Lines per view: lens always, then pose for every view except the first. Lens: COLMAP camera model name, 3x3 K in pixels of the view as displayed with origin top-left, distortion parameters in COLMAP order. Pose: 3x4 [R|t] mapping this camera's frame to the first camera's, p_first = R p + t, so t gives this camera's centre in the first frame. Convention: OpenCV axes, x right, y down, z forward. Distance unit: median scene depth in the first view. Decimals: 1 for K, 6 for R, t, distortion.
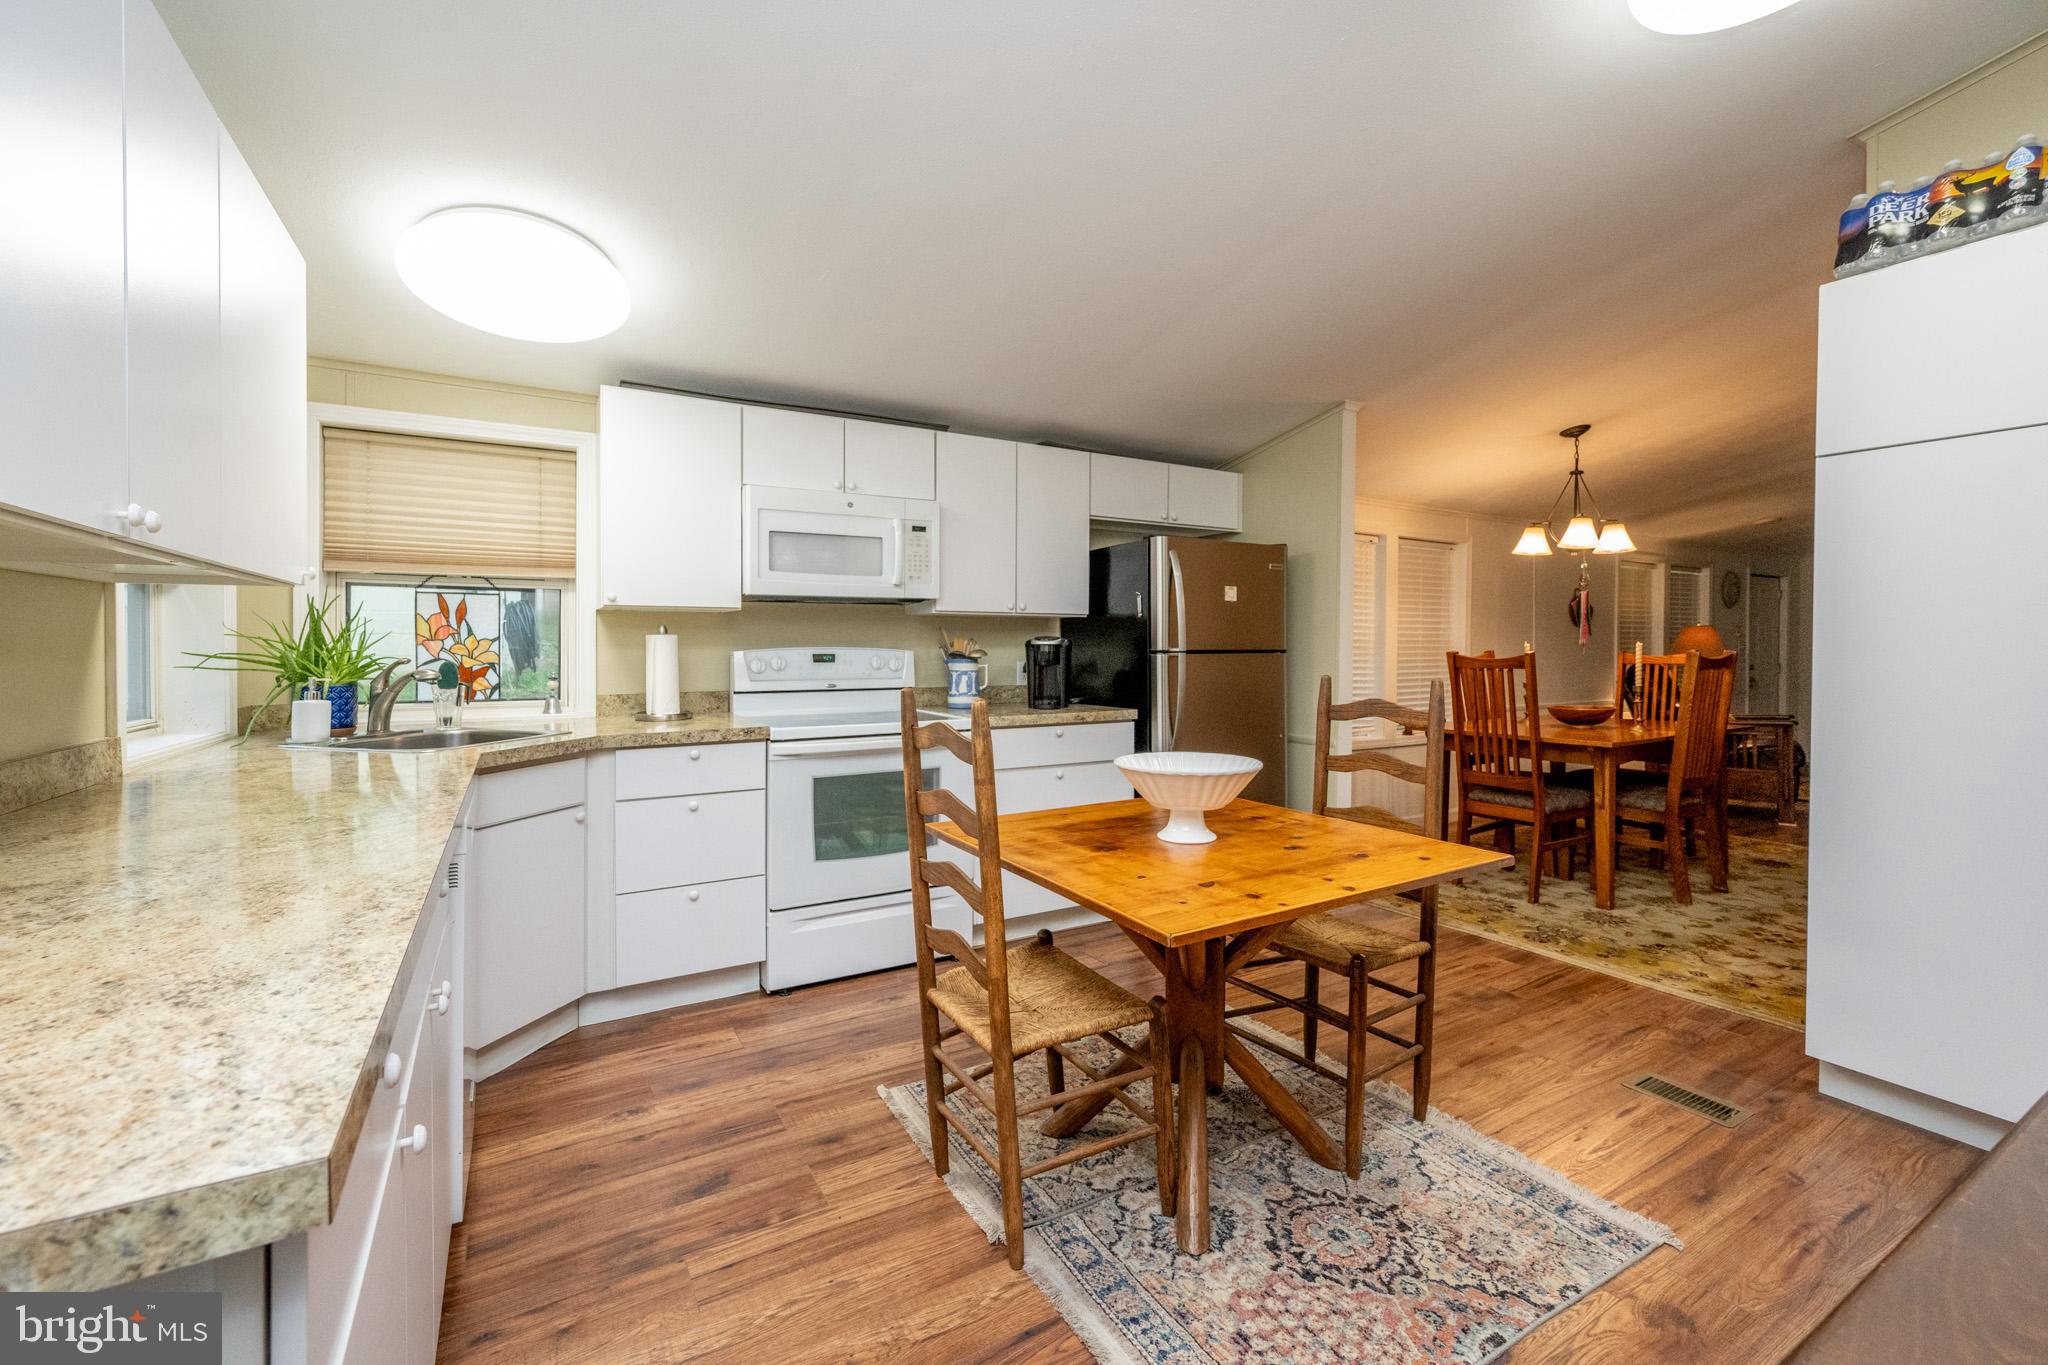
lens RADIAL K [[824.7, 0, 1018.0], [0, 824.7, 659.0], [0, 0, 1]] dist [-0.000271, -0.000106]
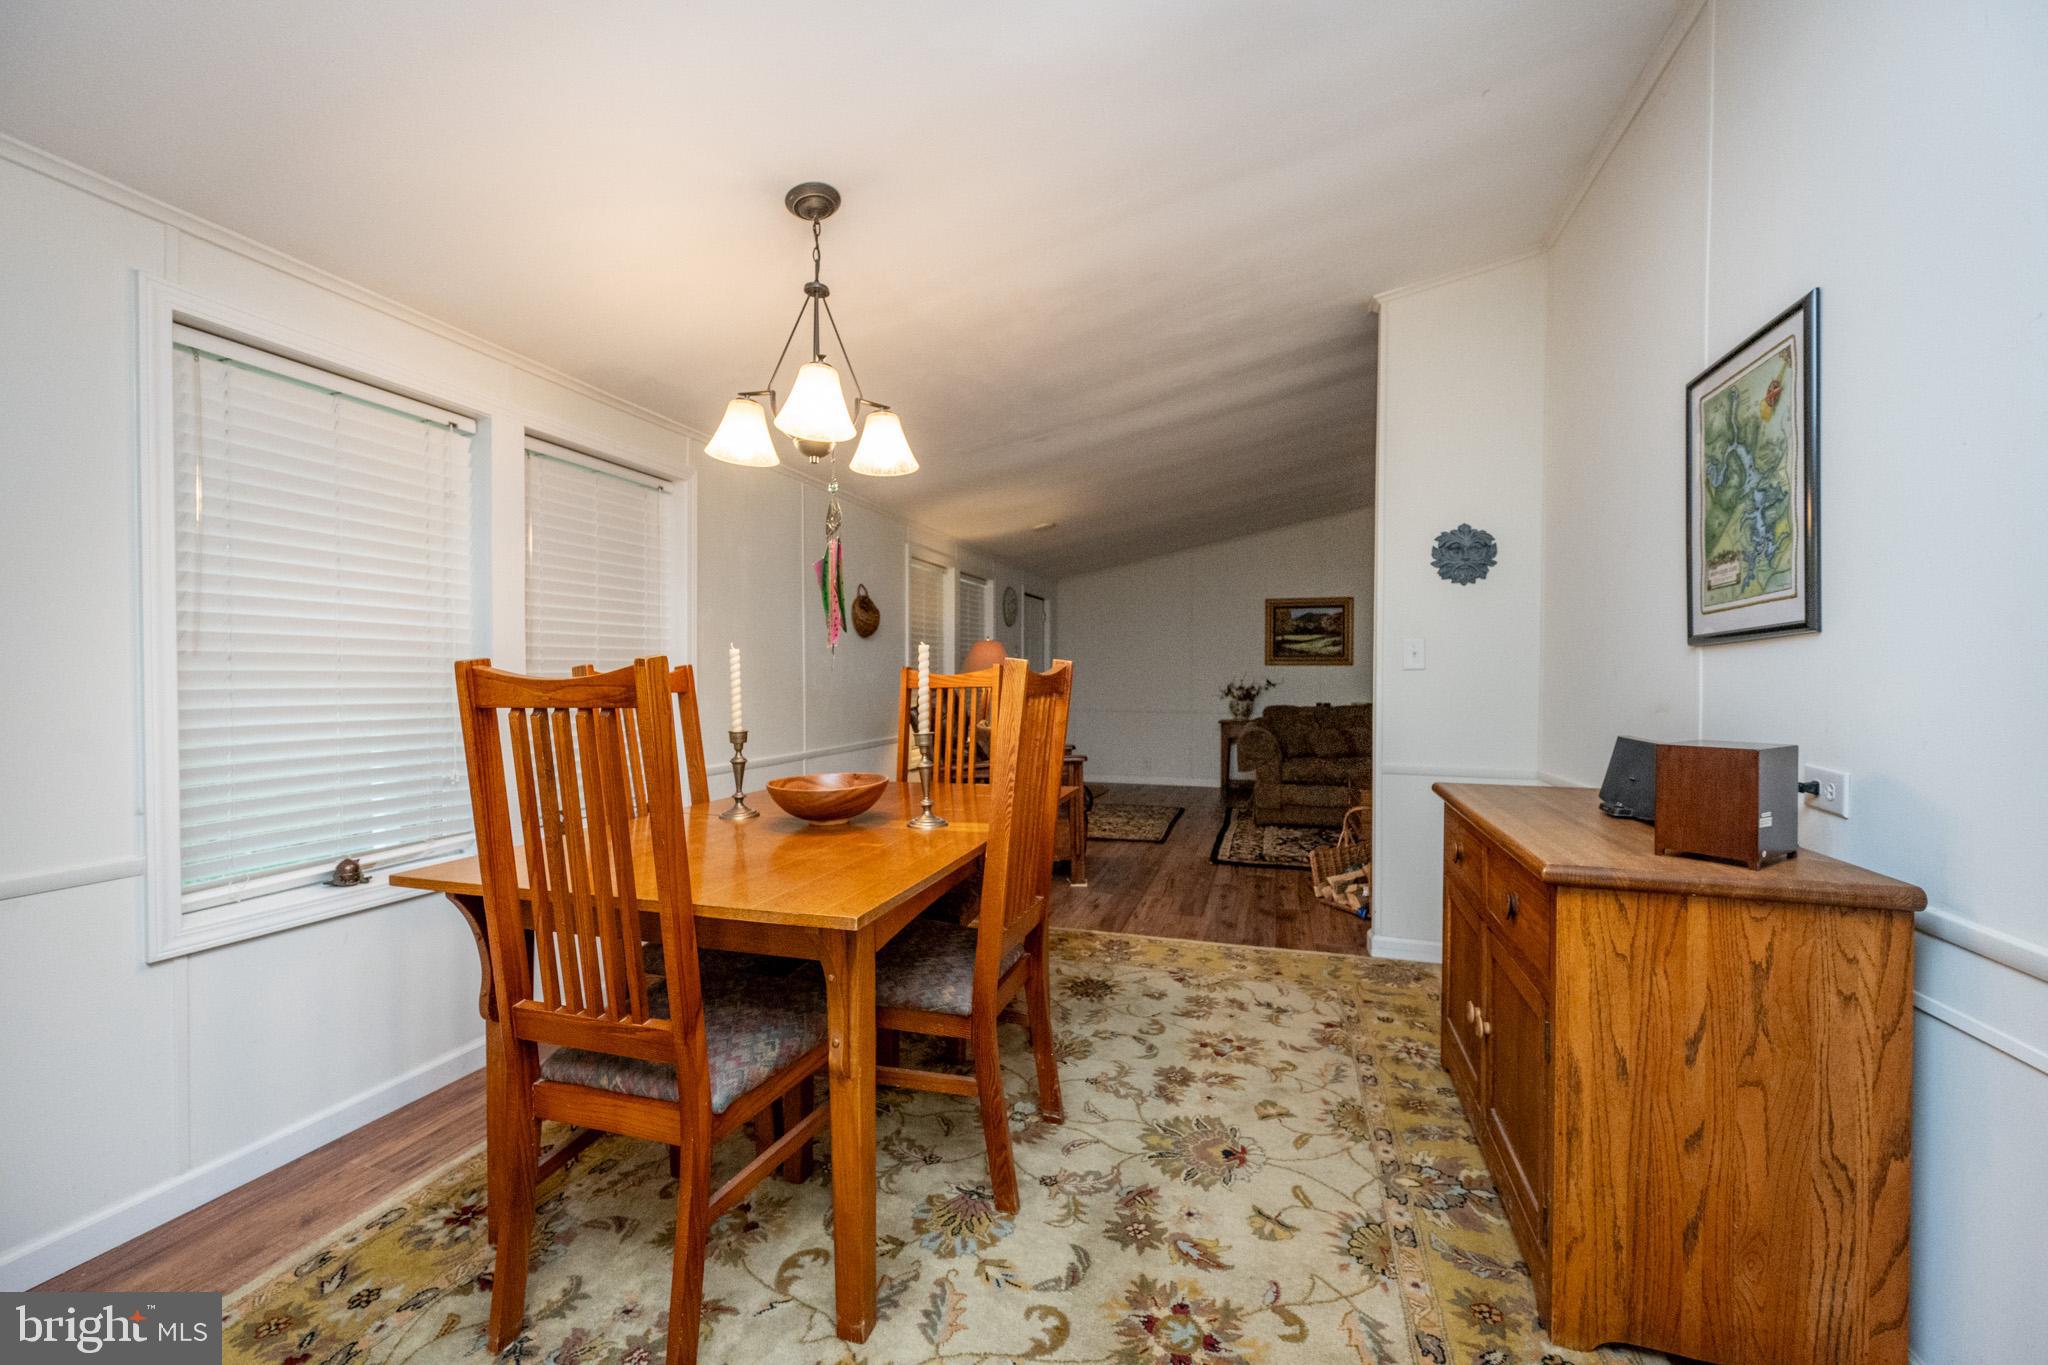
lens RADIAL K [[829.1, 0, 1006.0], [0, 829.1, 679.9], [0, 0, 1]] dist [-0.002346, -0.000269]
pose [[0.744687, -0.004830, 0.667397, 0.487885], [0.008329, 0.999963, -0.002057, 0.002209], [-0.667362, 0.007091, 0.744699, 0.636158]]
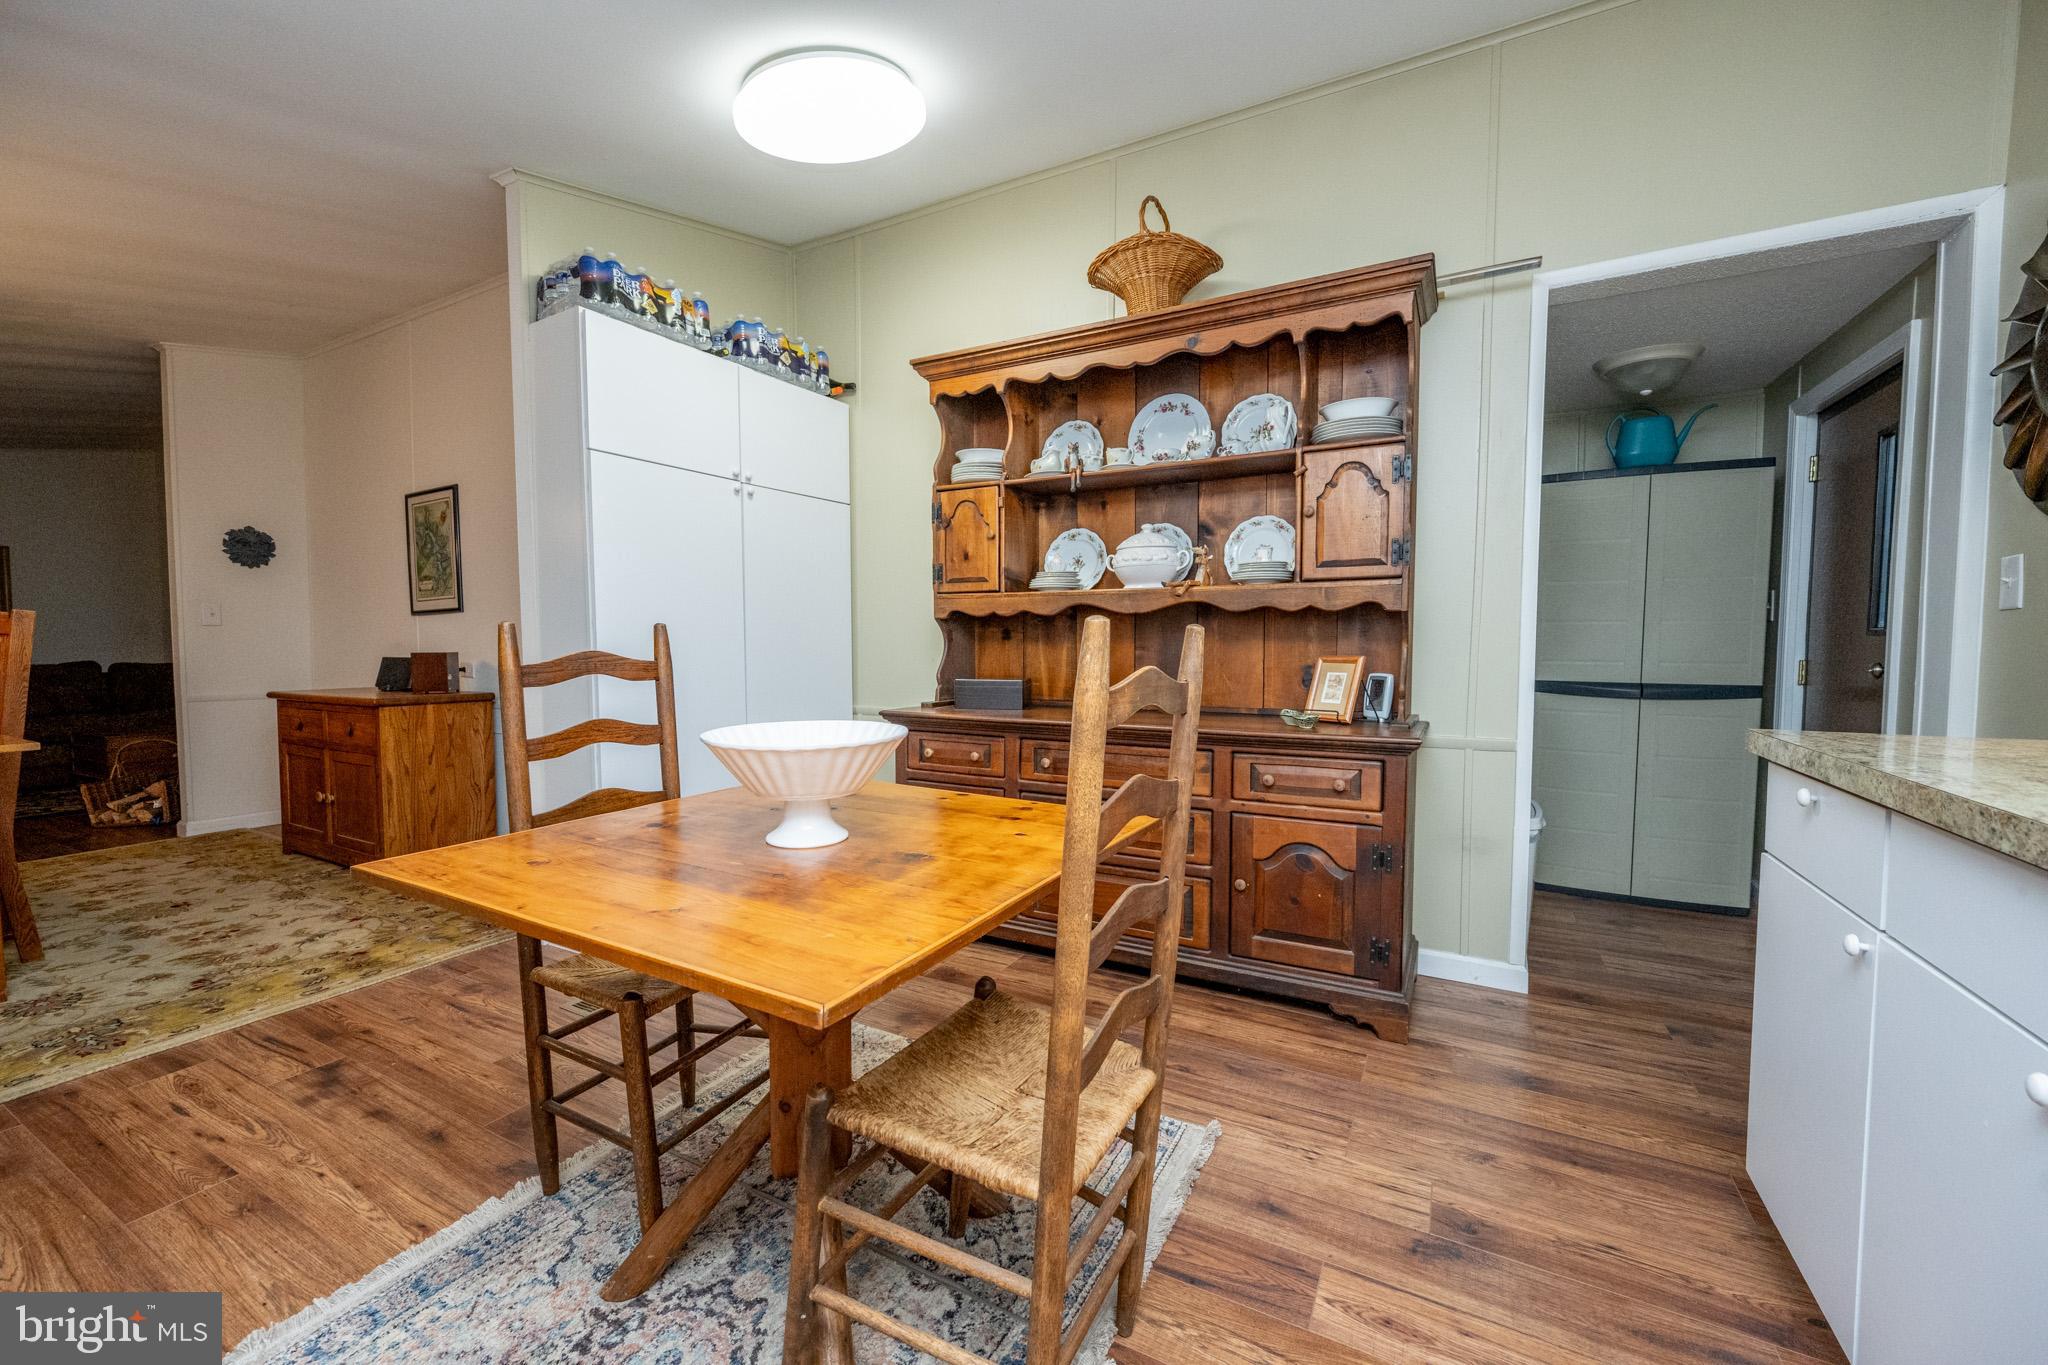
lens RADIAL K [[812.3, 0, 1029.7], [0, 812.3, 685.4], [0, 0, 1]] dist [-0.000228, 0.000196]
pose [[-0.515428, -0.049820, 0.855483, -0.244490], [0.010053, 0.997888, 0.064171, 0.016292], [-0.856874, 0.041675, -0.513839, 0.586328]]
